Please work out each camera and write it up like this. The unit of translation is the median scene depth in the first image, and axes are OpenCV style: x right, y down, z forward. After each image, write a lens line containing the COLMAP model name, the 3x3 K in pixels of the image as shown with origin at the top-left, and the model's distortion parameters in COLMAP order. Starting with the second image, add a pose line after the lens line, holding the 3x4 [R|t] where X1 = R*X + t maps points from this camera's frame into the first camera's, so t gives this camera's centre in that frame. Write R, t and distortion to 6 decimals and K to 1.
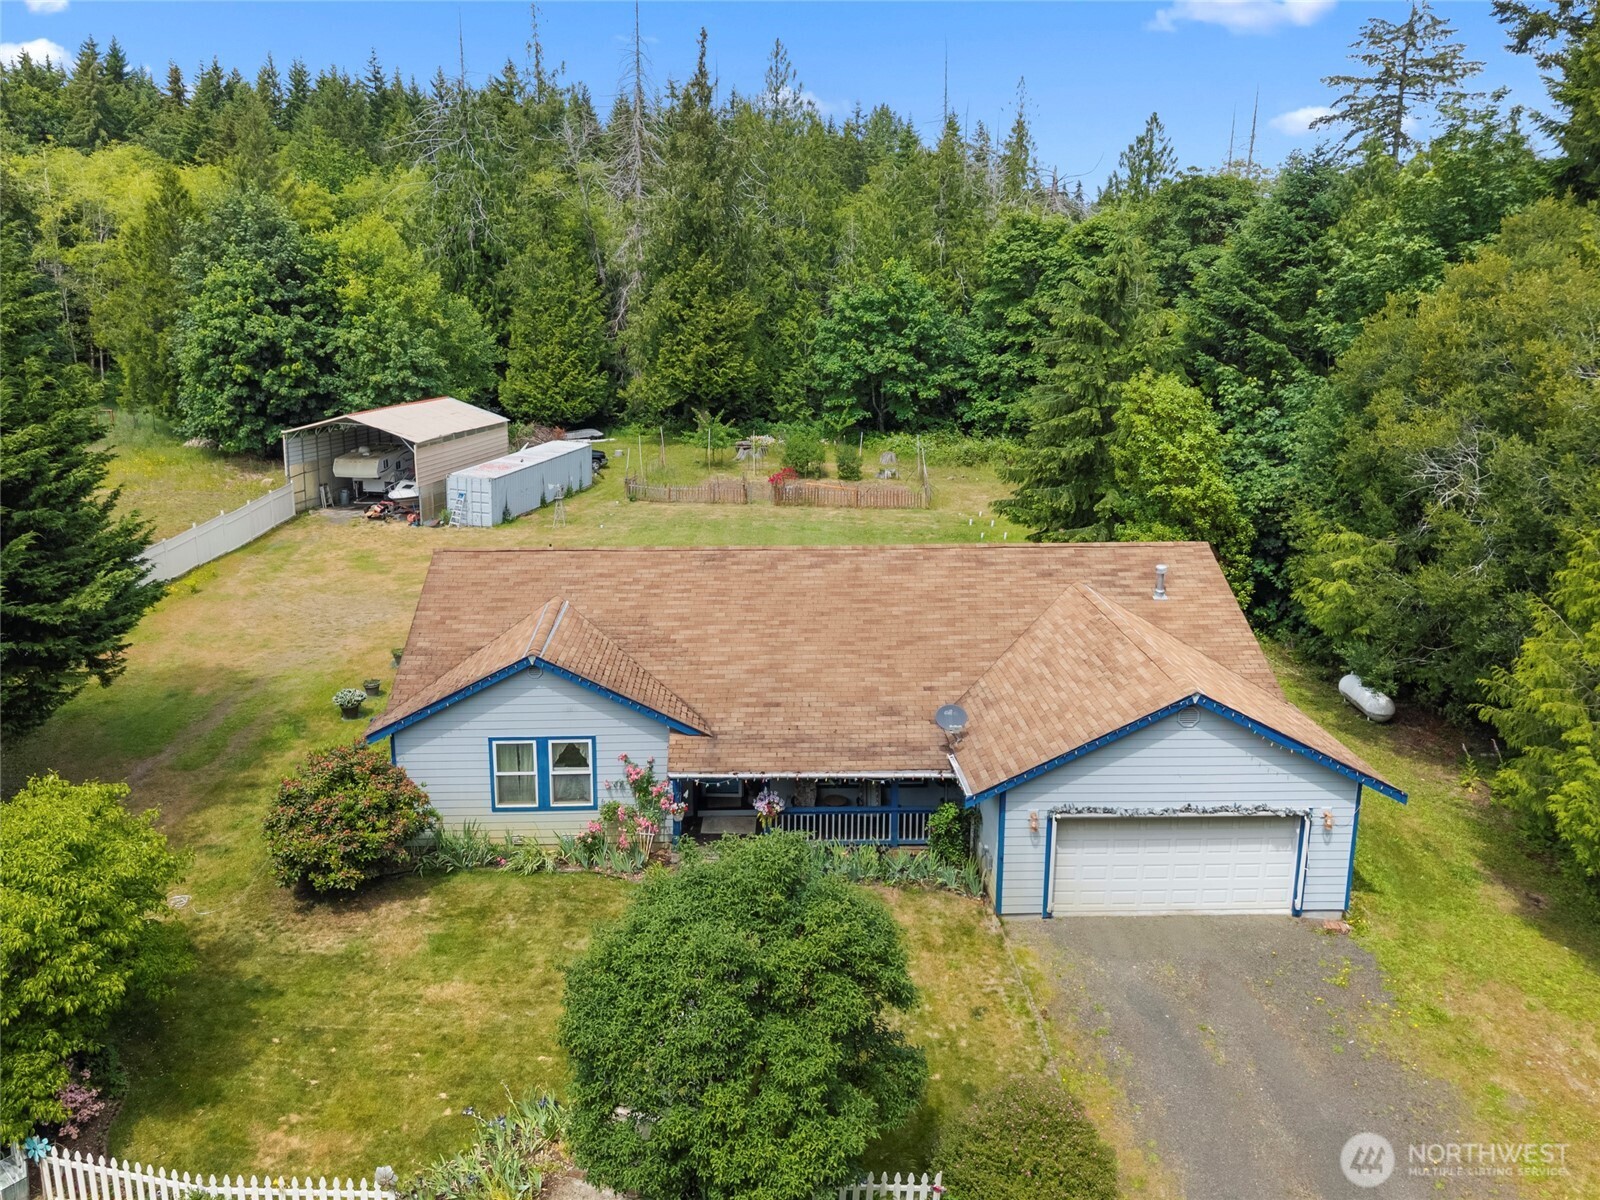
lens RADIAL K [[1230.3, 0, 841.5], [0, 1230.3, 601.6], [0, 0, 1]] dist [0.022970, -0.002399]
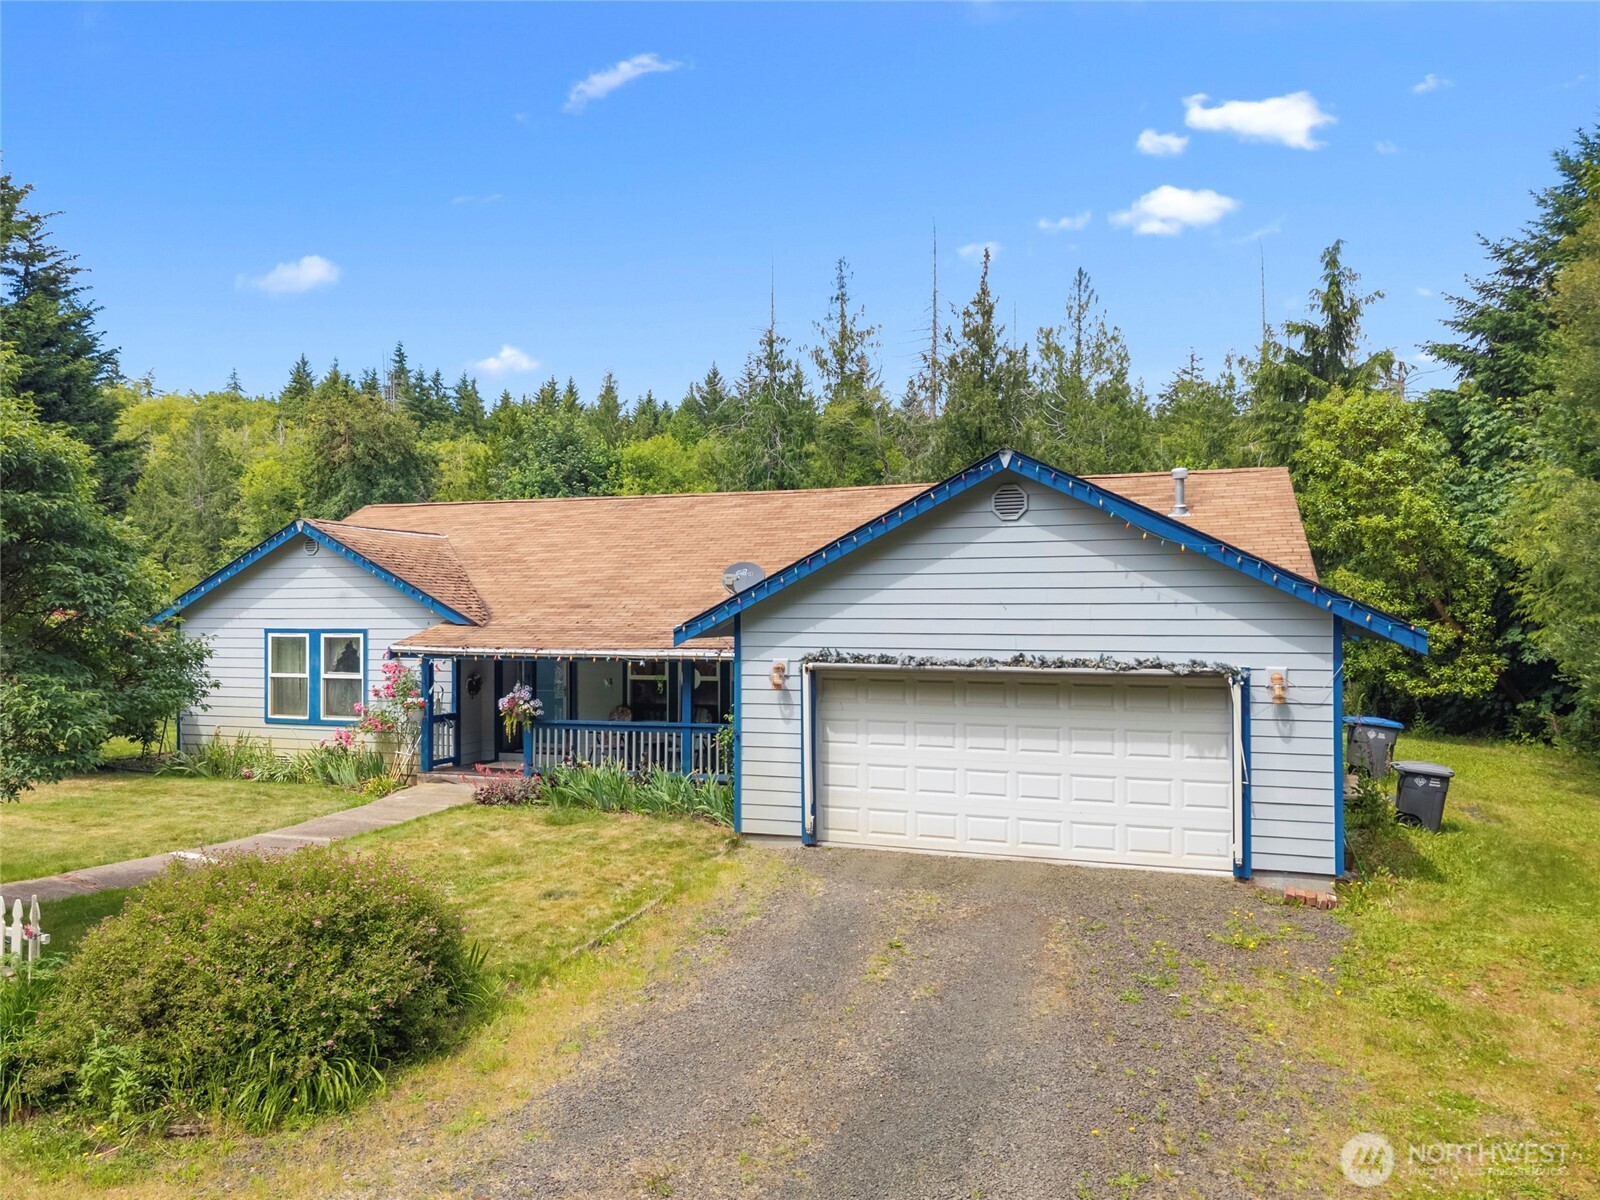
lens RADIAL K [[1197.2, 0, 800.9], [0, 1197.2, 673.5], [0, 0, 1]] dist [0.003766, -0.001038]
pose [[0.921589, -0.001992, -0.388163, 0.125393], [-0.087456, 0.973210, -0.212636, 0.094147], [0.378188, 0.229910, 0.896725, 0.133300]]
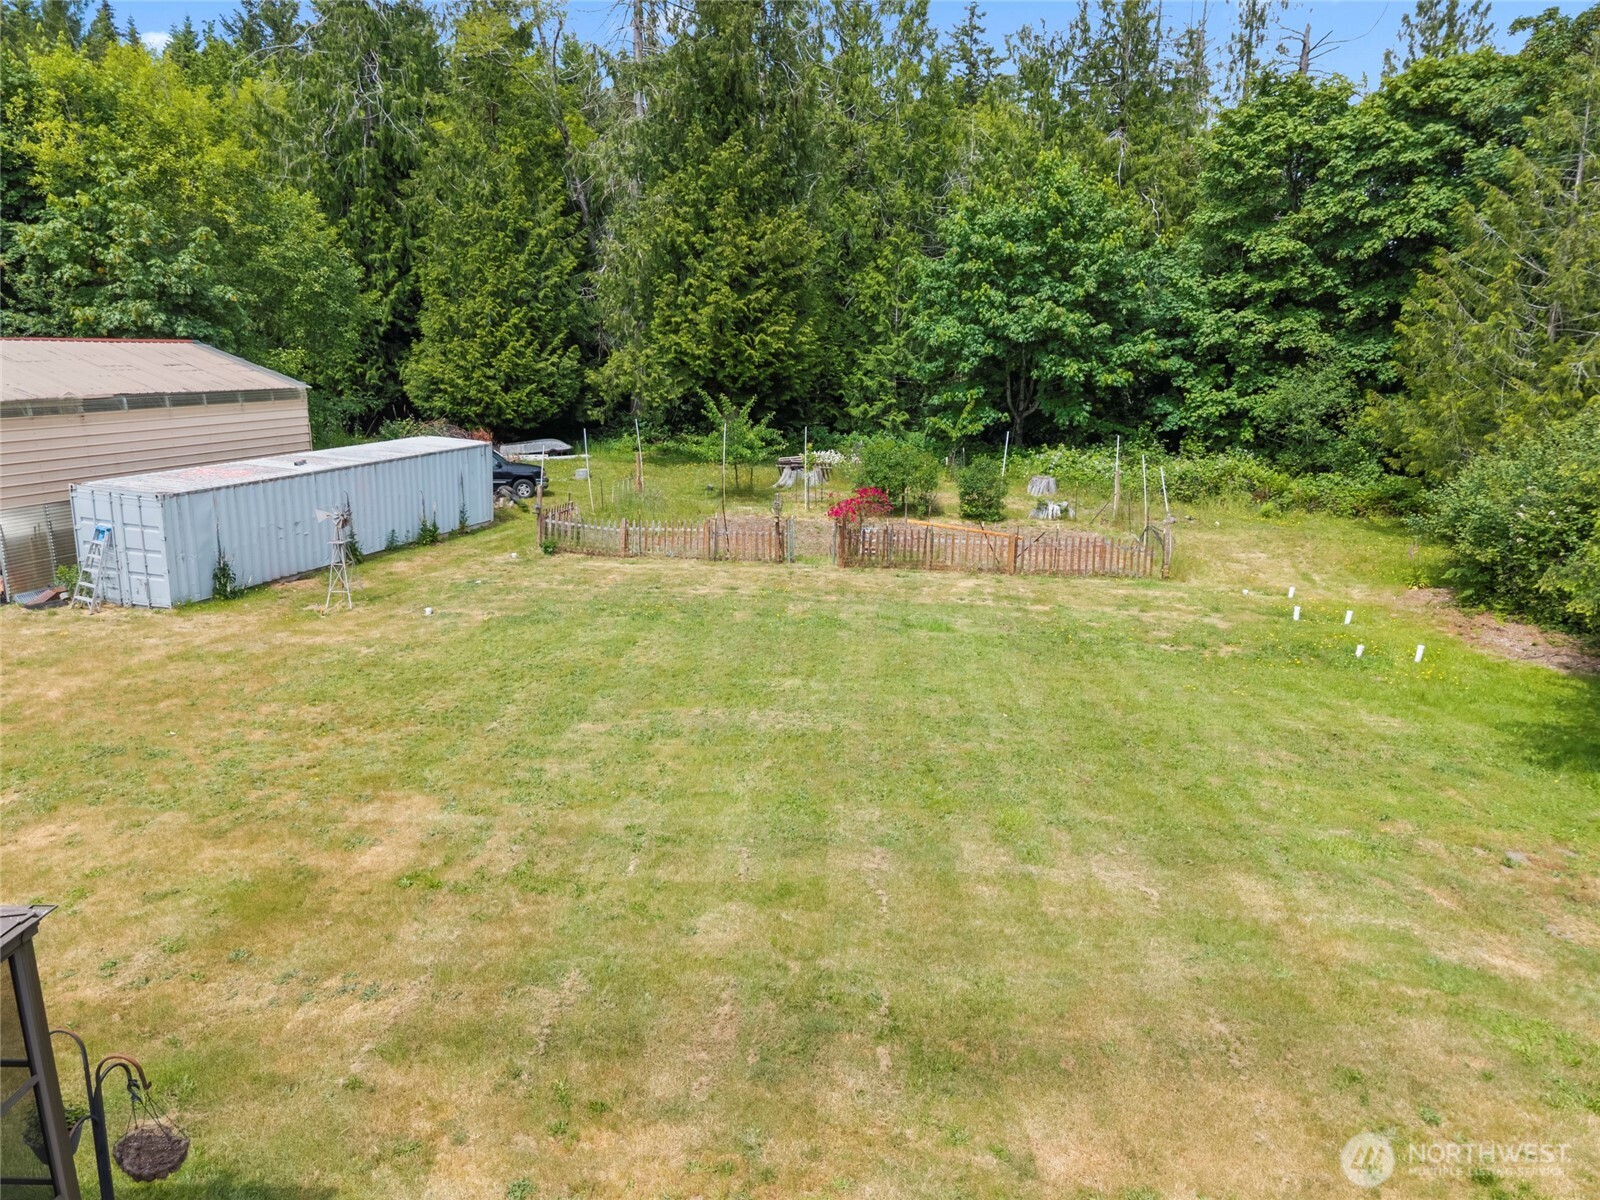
lens RADIAL K [[1134.4, 0, 793.7], [0, 1134.4, 649.2], [0, 0, 1]] dist [0.003233, -0.001973]
pose [[0.994965, 0.022355, -0.097702, -0.023695], [-0.022738, 0.999738, -0.002806, -0.036688], [0.097614, 0.005013, 0.995212, 0.461907]]
